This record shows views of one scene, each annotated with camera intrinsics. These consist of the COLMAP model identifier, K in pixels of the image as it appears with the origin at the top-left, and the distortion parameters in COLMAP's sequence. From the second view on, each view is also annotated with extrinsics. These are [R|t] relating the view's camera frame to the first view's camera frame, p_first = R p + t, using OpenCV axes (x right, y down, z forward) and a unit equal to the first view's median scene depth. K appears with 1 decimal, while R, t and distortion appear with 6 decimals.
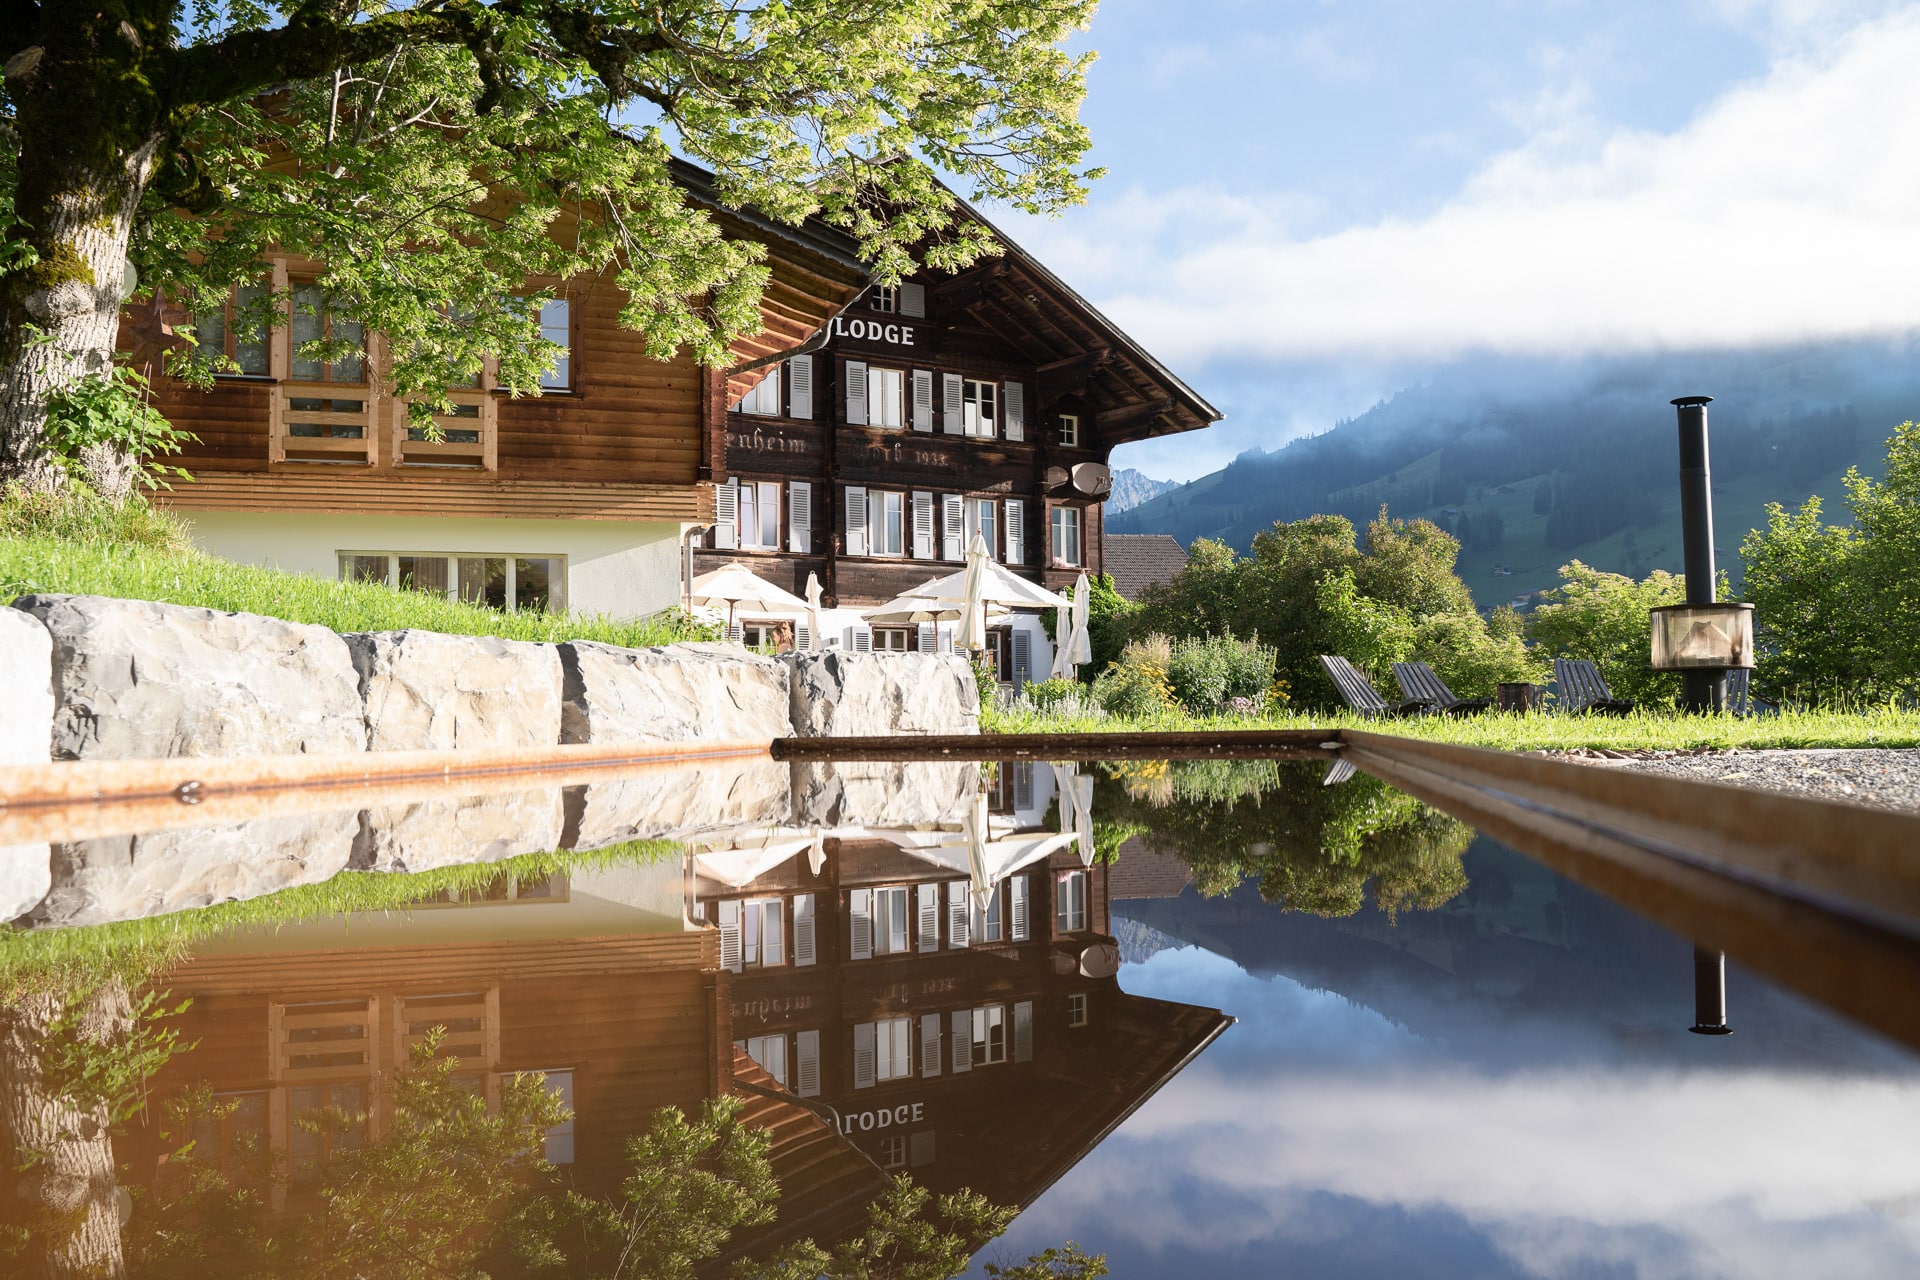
lens RADIAL K [[1561.4, 0, 950.5], [0, 1561.4, 639.4], [0, 0, 1]] dist [-0.100330, 0.010408]
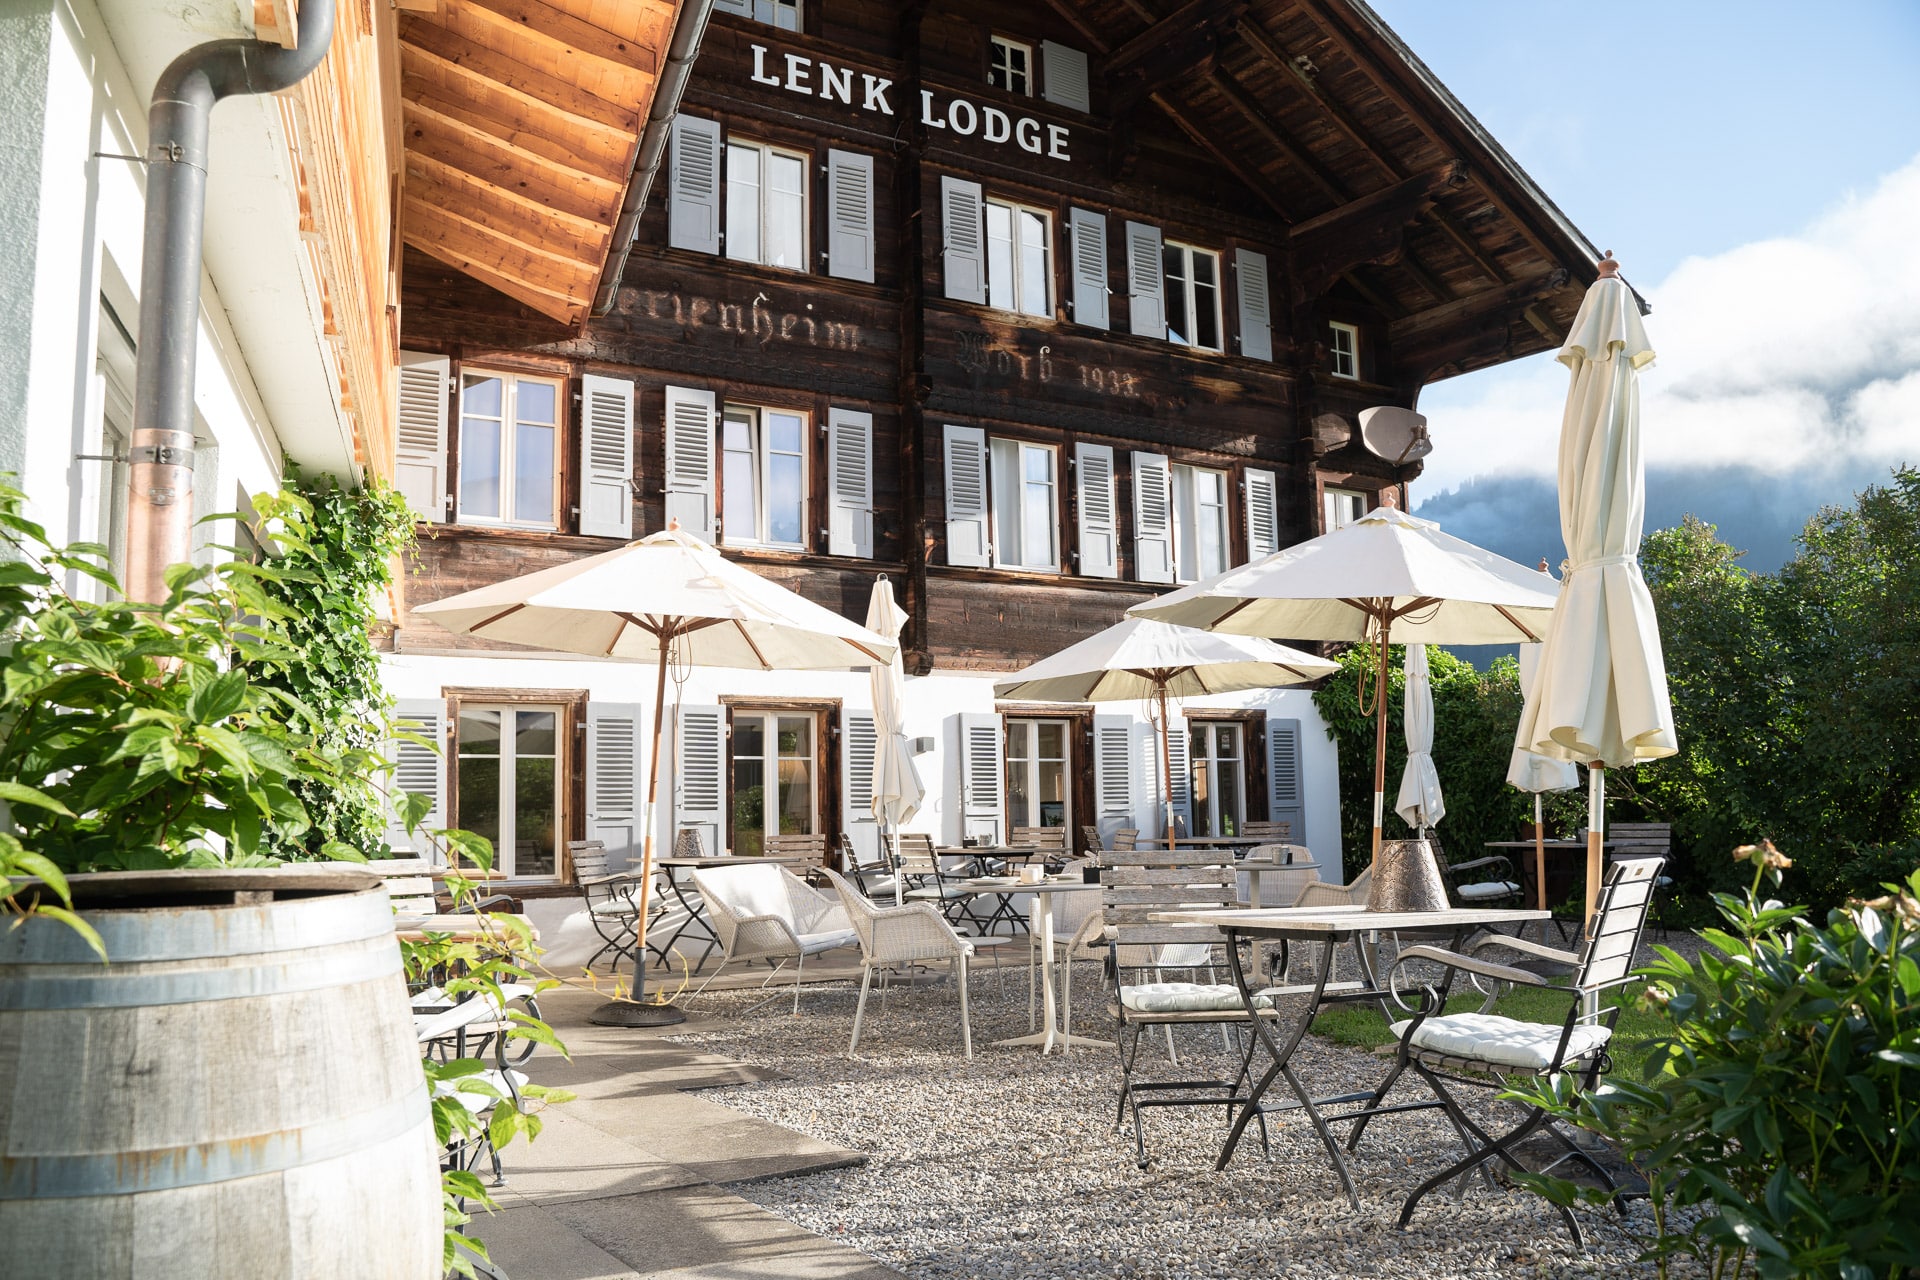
lens RADIAL K [[1561.4, 0, 974.4], [0, 1561.4, 633.9], [0, 0, 1]] dist [-0.100330, 0.010408]
pose [[0.999823, -0.013363, -0.013207, -0.052556], [0.012352, 0.997192, -0.073858, 0.002591], [0.014157, 0.073682, 0.997181, 0.524217]]
